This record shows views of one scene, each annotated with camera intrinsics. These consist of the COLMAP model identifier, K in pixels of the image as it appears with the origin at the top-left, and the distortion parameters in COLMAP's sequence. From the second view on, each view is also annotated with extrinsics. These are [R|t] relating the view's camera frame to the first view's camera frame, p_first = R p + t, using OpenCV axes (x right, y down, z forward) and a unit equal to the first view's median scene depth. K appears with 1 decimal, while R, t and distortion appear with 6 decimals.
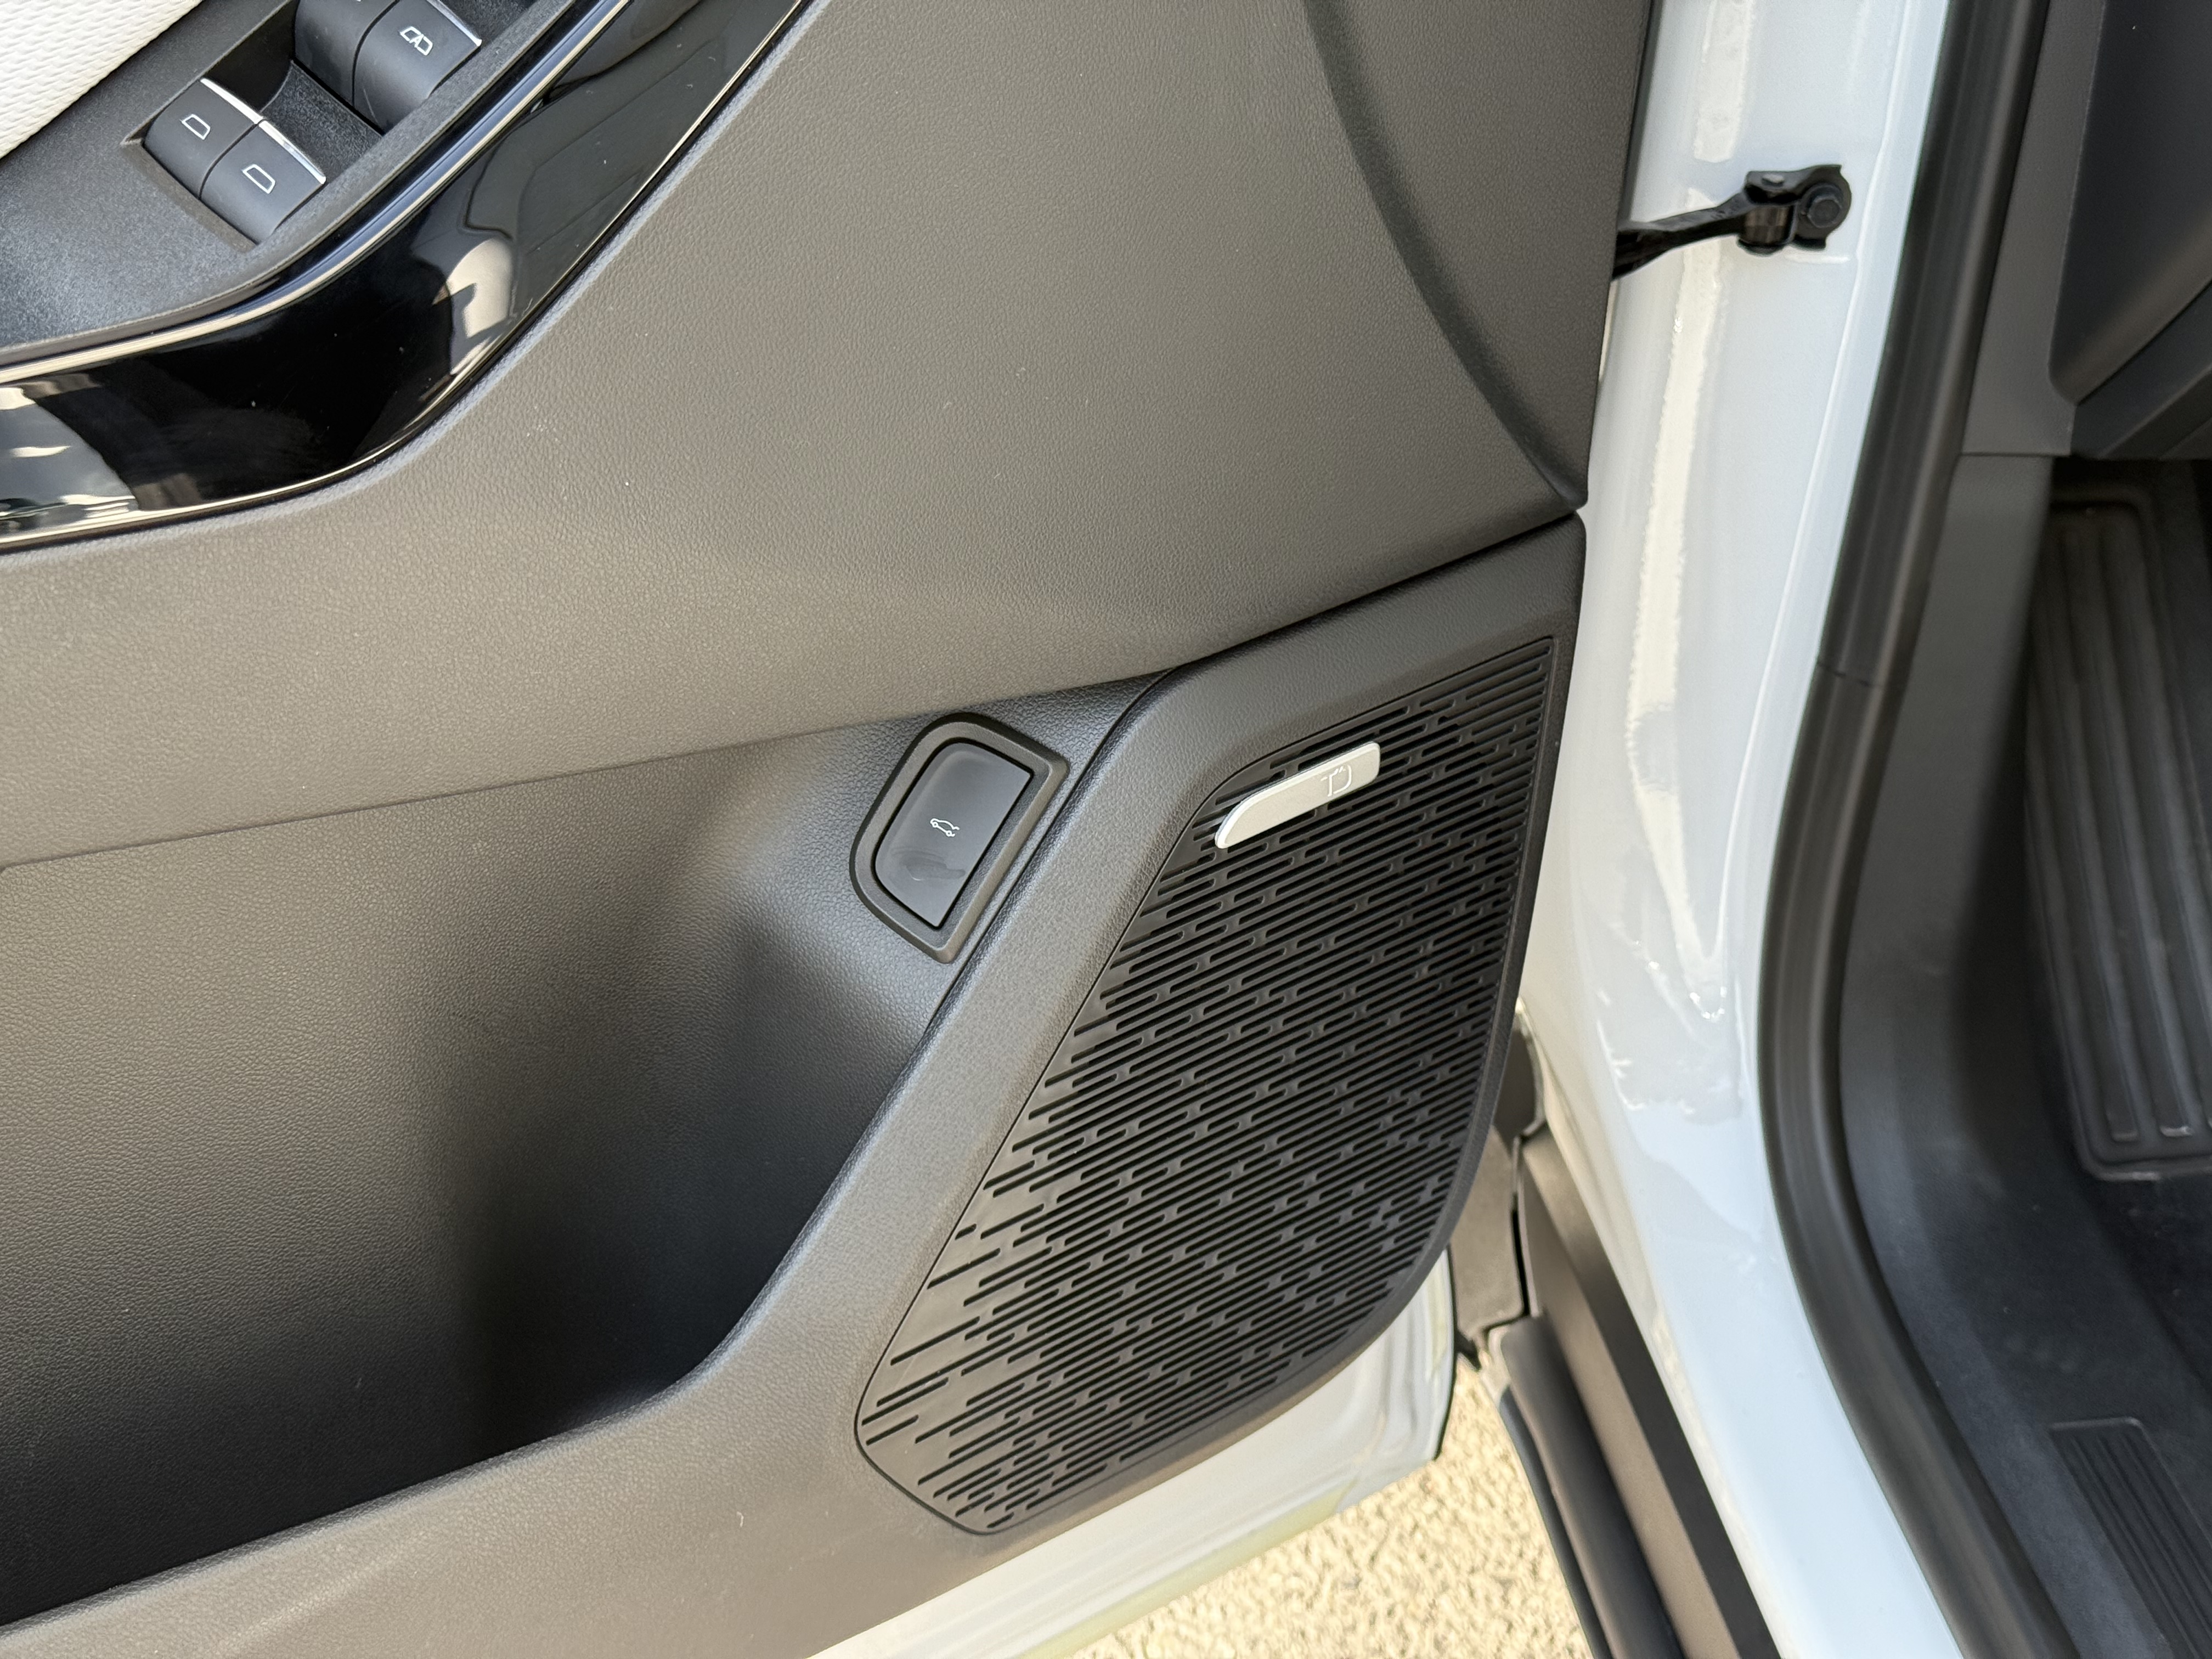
lens RADIAL K [[3093.6, 0, 1078.0], [0, 3093.6, 847.8], [0, 0, 1]] dist [0.193265, -0.400775]
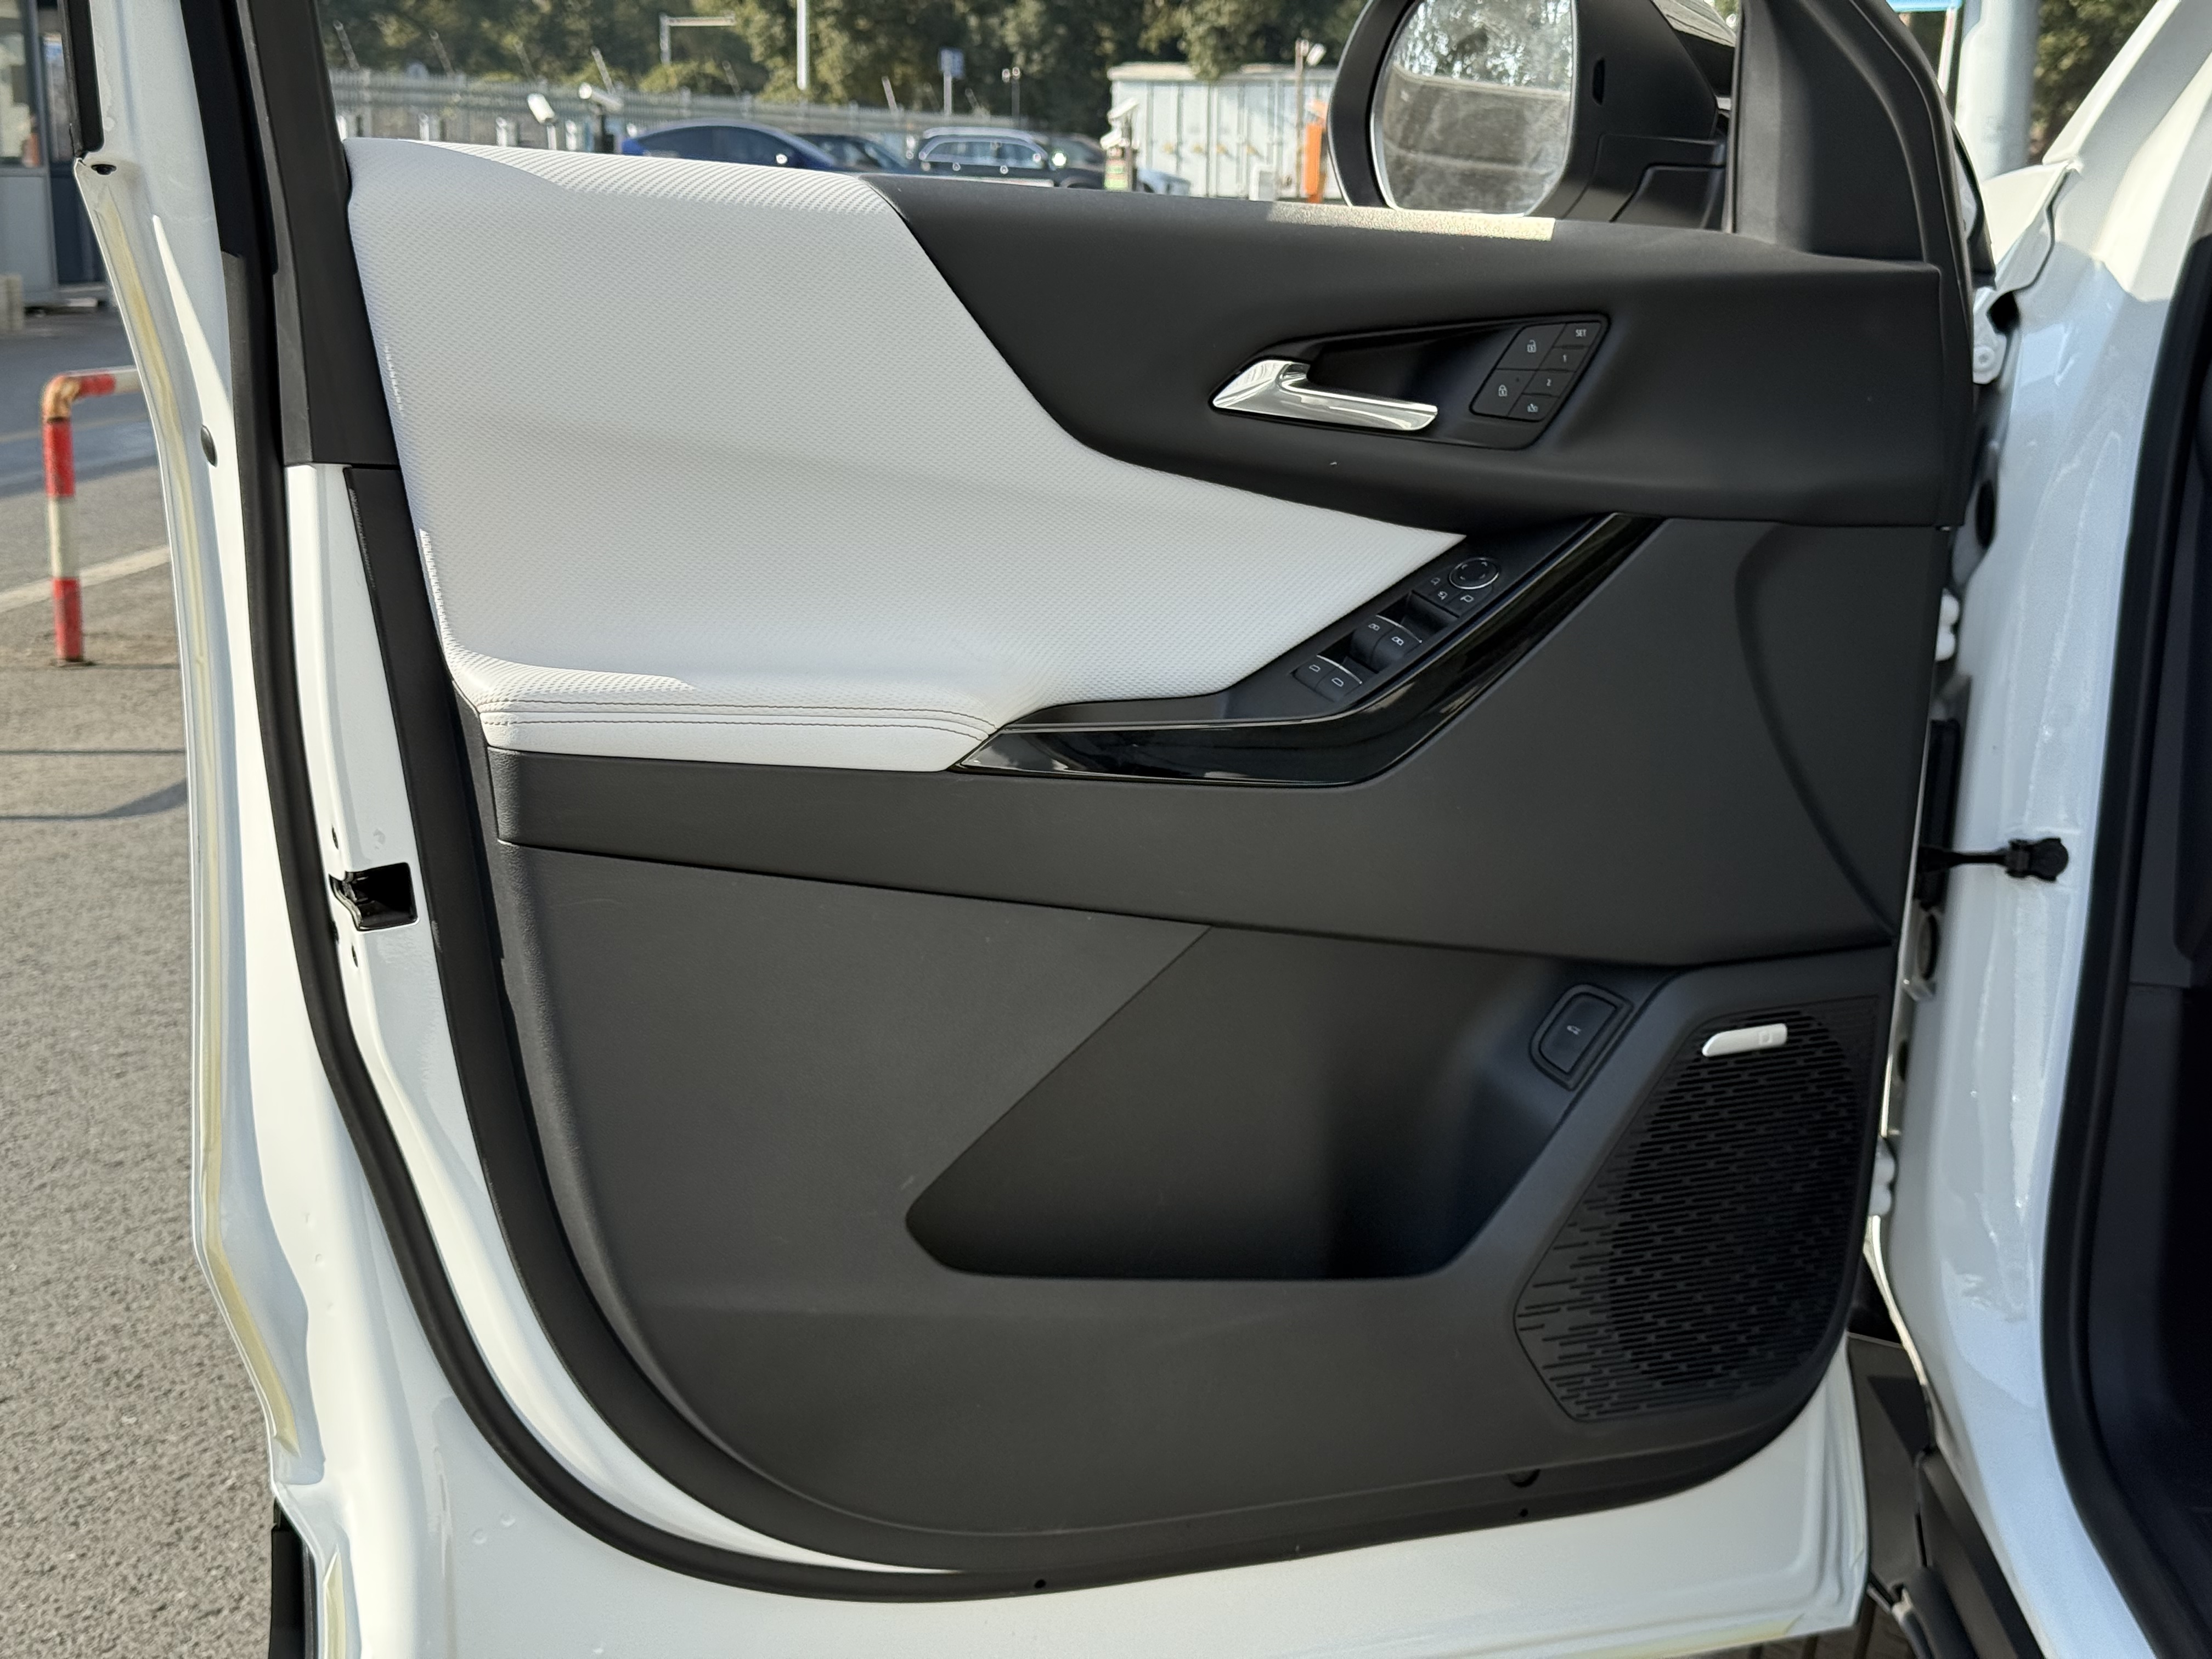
lens RADIAL K [[3093.6, 0, 1078.0], [0, 3093.6, 847.8], [0, 0, 1]] dist [0.193265, -0.400775]
pose [[0.975992, 0.041321, -0.213850, 0.072491], [-0.117744, 0.926105, -0.358423, 0.639741], [0.183237, 0.374997, 0.908736, -1.010808]]
